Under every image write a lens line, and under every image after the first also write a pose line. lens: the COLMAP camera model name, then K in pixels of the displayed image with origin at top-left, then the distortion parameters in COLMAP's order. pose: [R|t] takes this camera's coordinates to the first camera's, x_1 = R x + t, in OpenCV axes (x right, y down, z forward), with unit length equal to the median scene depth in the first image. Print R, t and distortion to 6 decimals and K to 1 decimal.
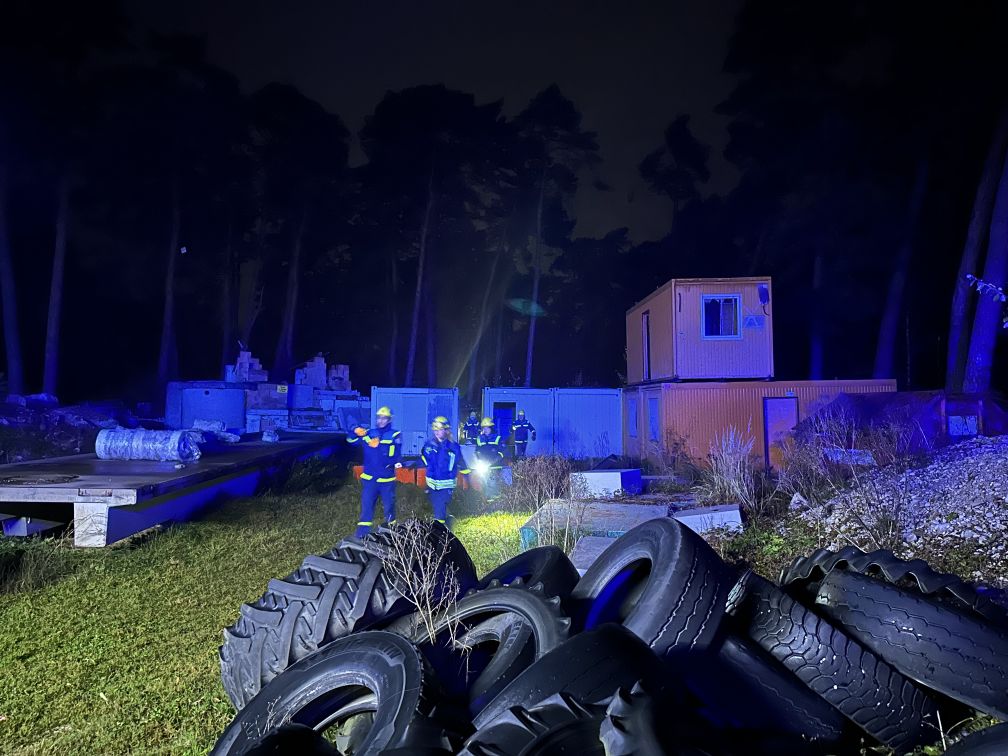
lens RADIAL K [[704.7, 0, 503.5], [0, 704.7, 377.0], [0, 0, 1]] dist [0.042674, -0.004510]
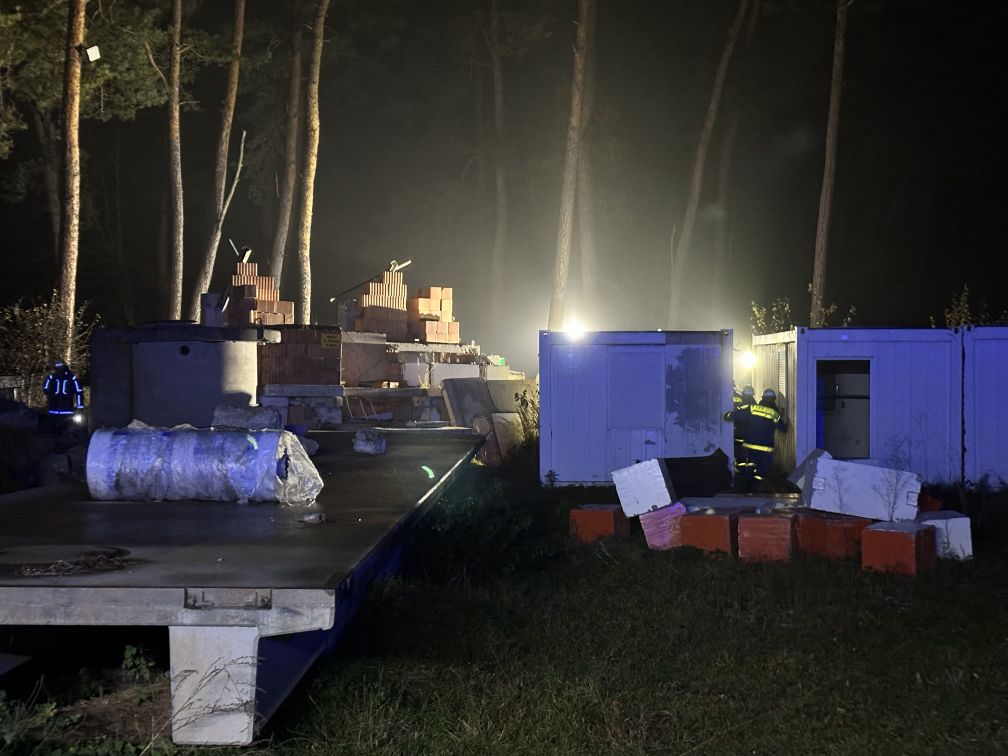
lens RADIAL K [[1434.0, 0, 504.3], [0, 1434.0, 377.8], [0, 0, 1]] dist [0.263827, 0.000000]
pose [[0.992012, -0.011872, -0.125586, -0.328788], [0.017150, 0.999011, 0.041027, 0.017847], [0.124975, -0.042853, 0.991234, 0.267865]]
